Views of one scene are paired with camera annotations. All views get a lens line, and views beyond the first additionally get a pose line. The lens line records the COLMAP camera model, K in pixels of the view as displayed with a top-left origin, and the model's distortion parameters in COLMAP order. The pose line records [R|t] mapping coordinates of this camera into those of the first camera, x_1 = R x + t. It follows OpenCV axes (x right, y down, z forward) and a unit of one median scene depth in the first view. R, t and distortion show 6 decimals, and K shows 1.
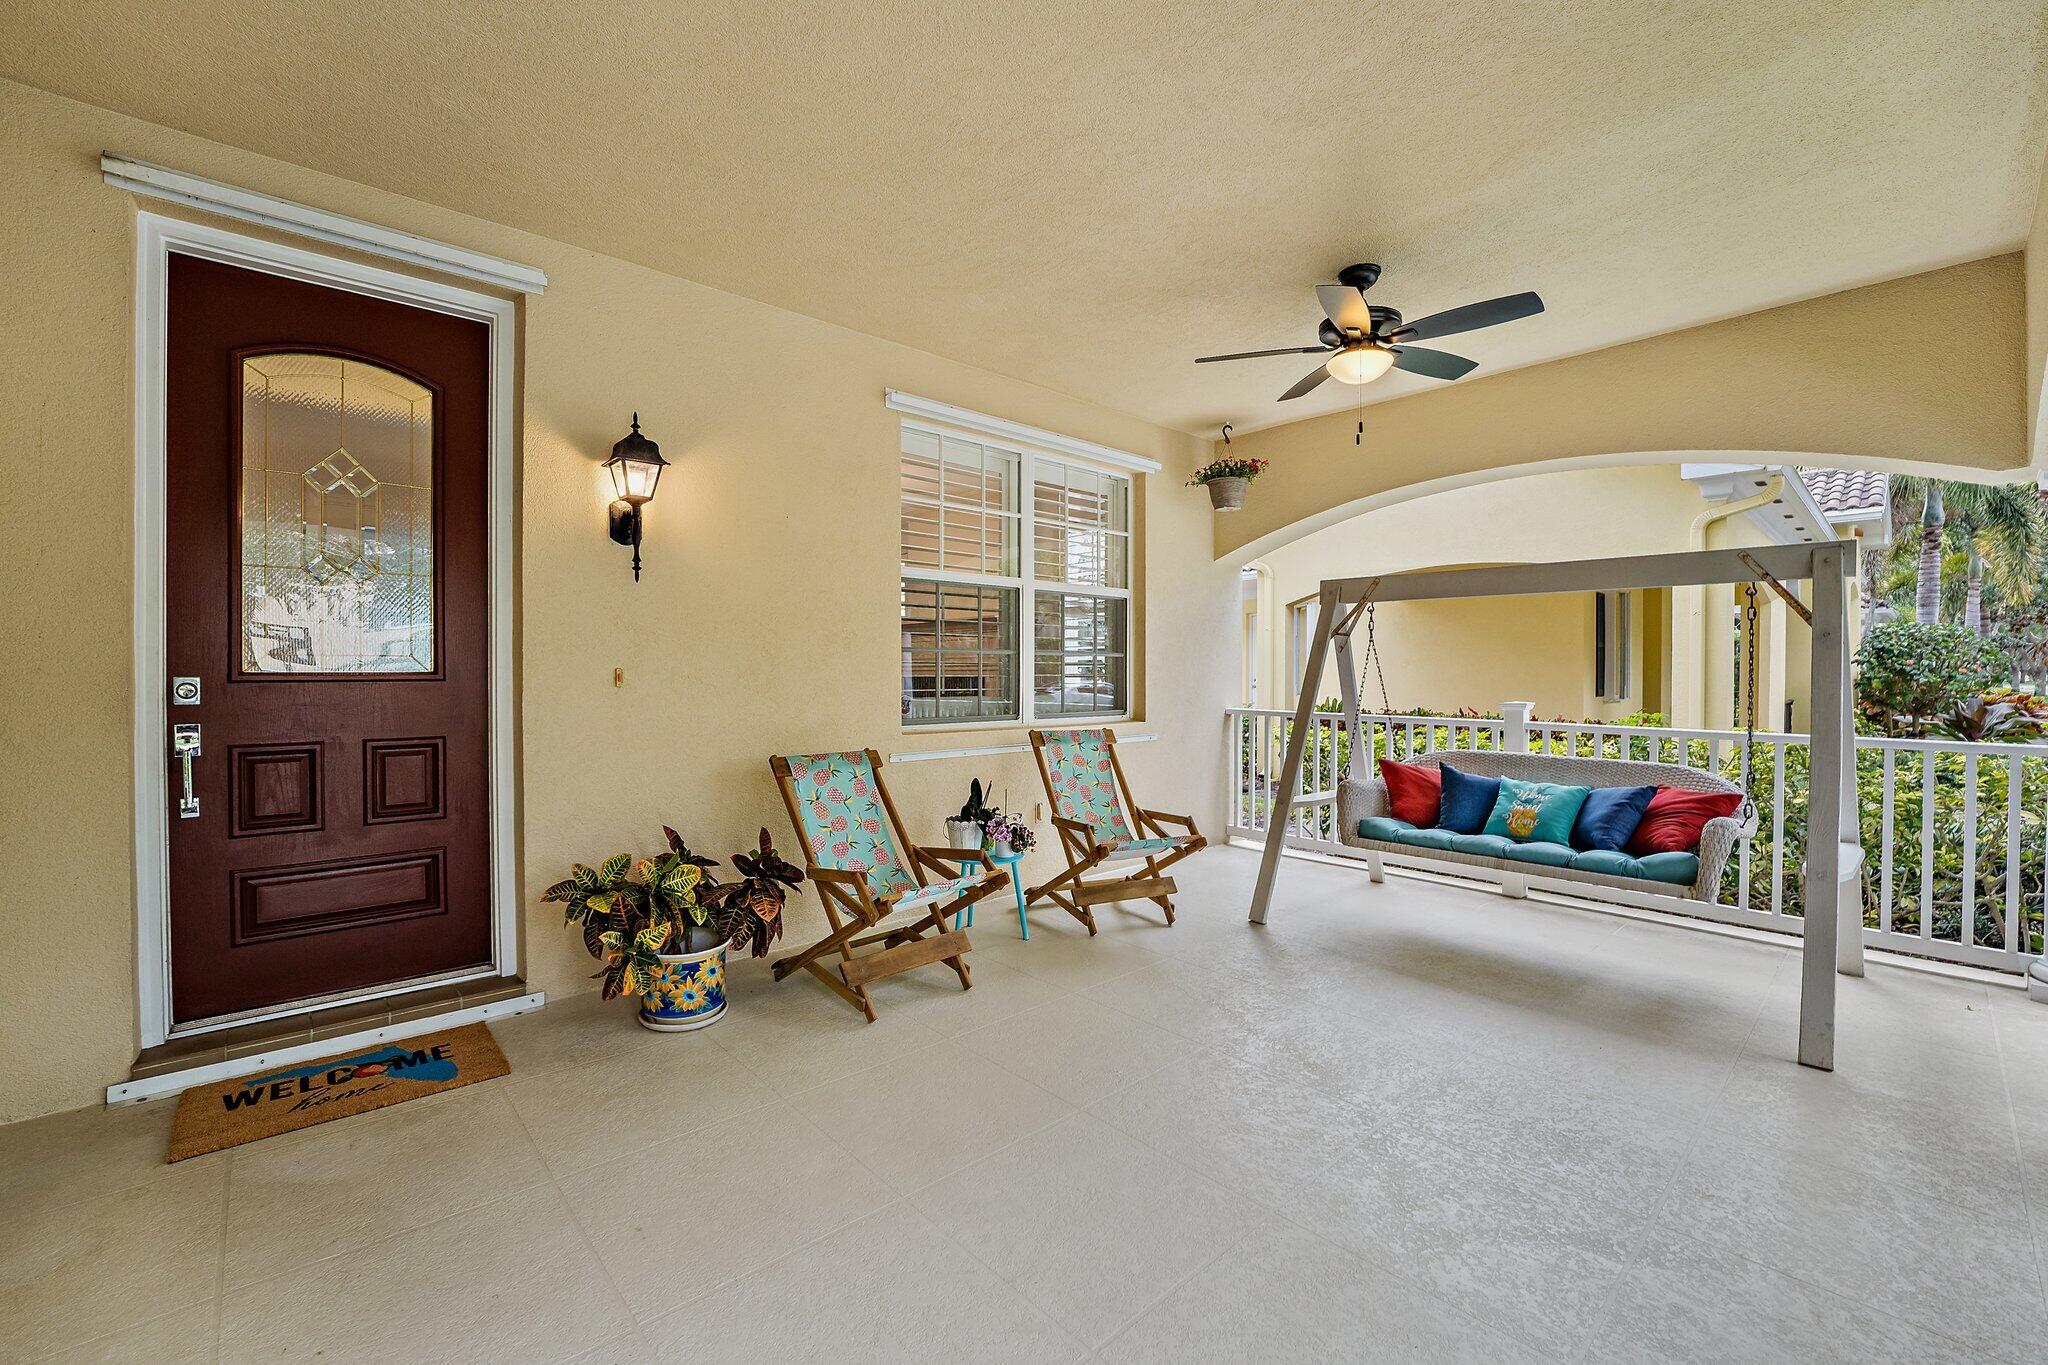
lens RADIAL K [[865.8, 0, 1024.0], [0, 865.8, 682.5], [0, 0, 1]] dist [-0.034381, -0.000002]
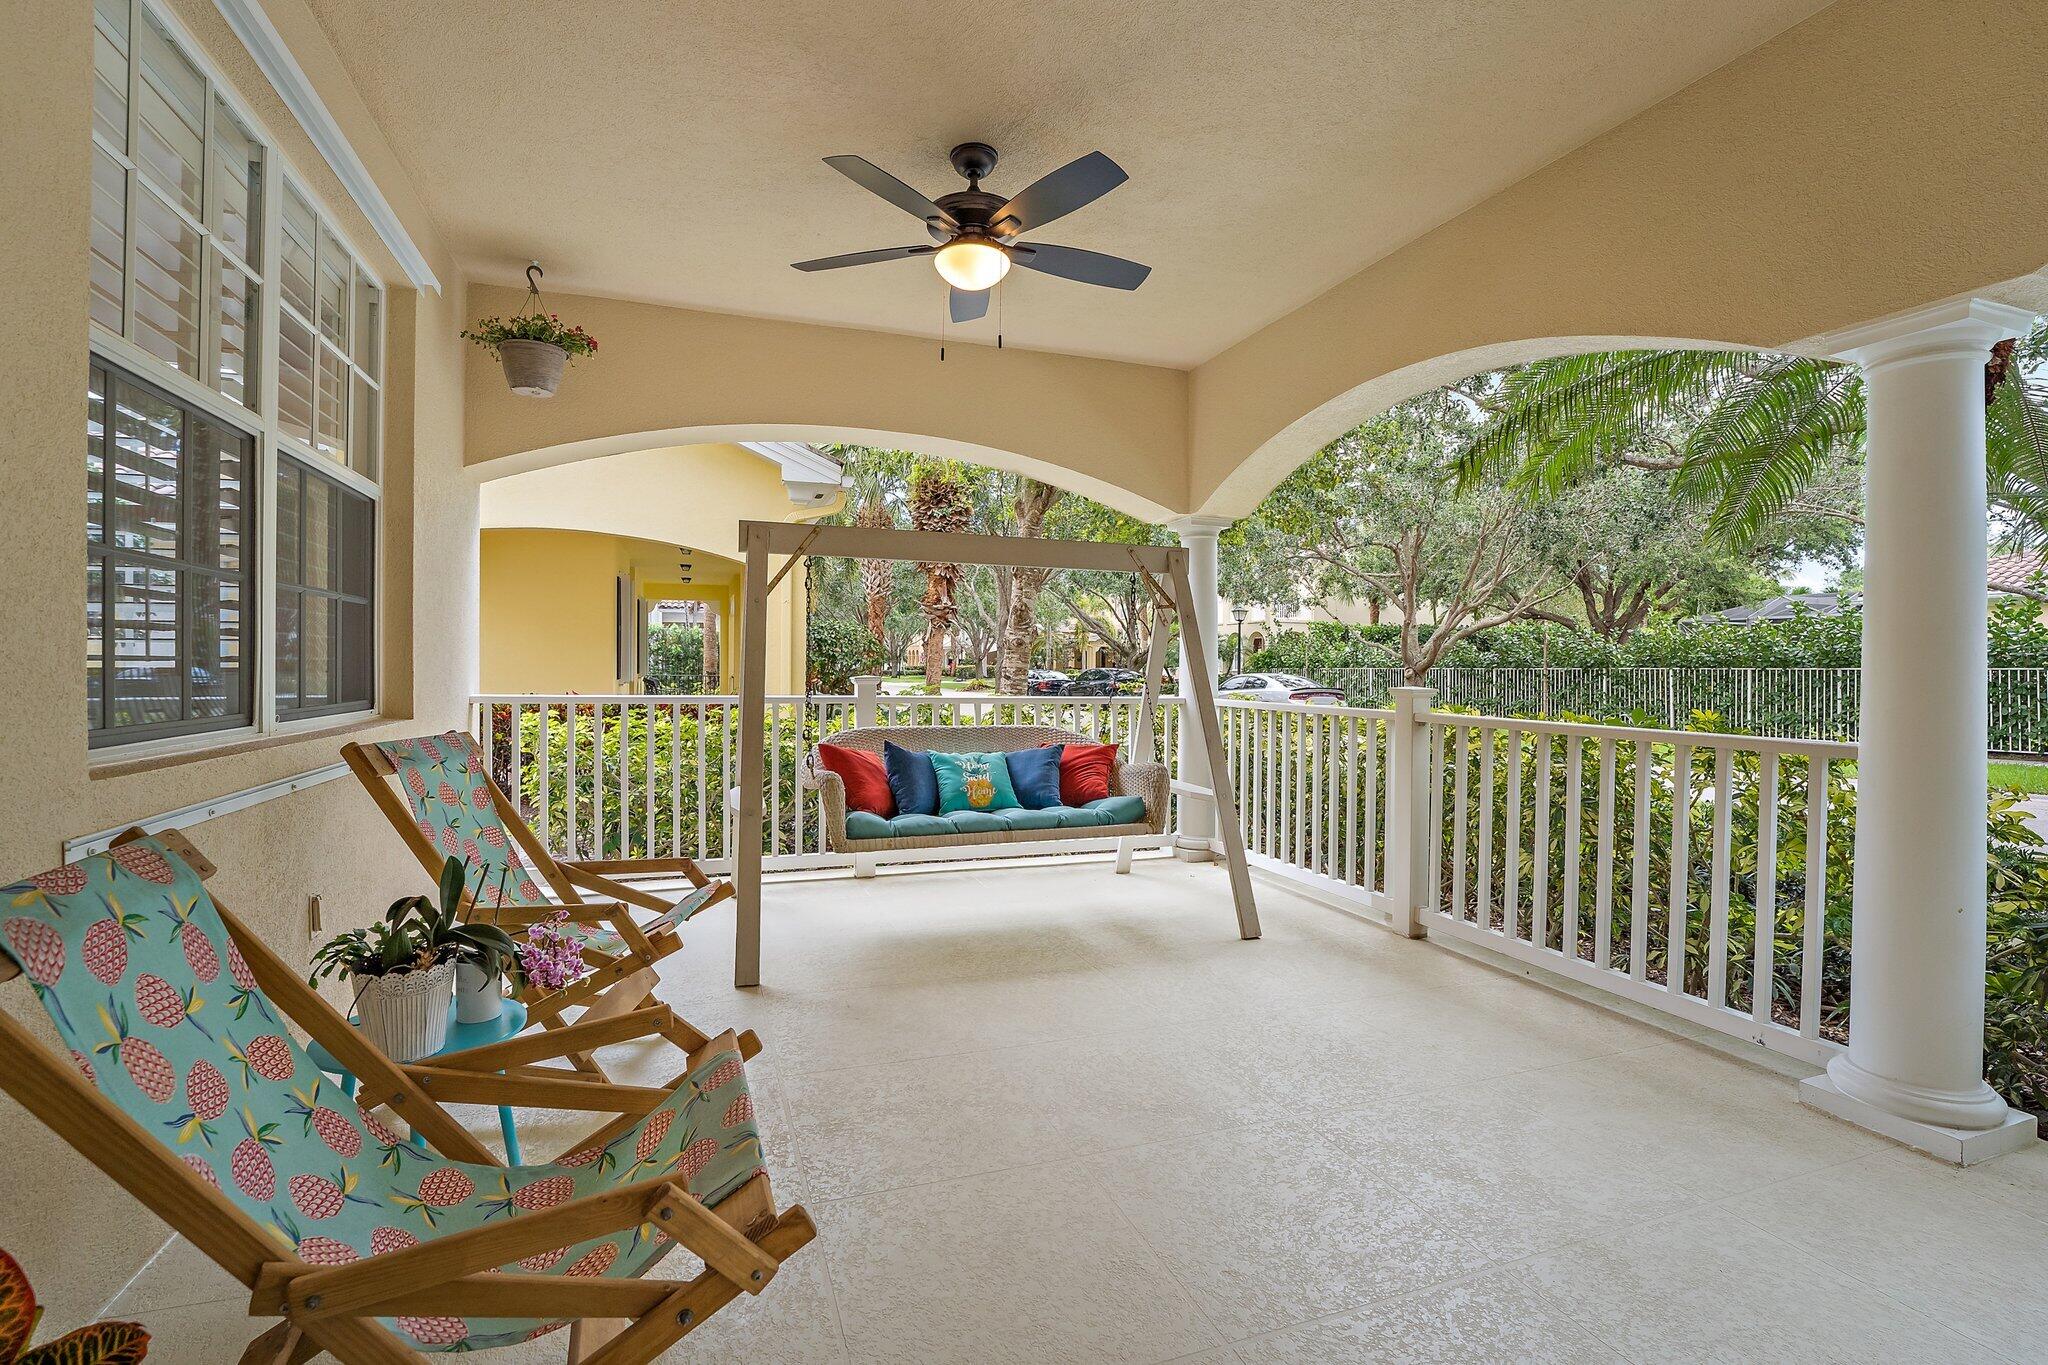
lens RADIAL K [[865.8, 0, 1024.0], [0, 865.8, 682.5], [0, 0, 1]] dist [-0.034381, -0.000002]
pose [[0.387899, -0.017374, 0.921538, -0.306637], [0.003381, 0.999842, 0.017428, 0.016118], [-0.921696, -0.003644, 0.387897, 0.533647]]
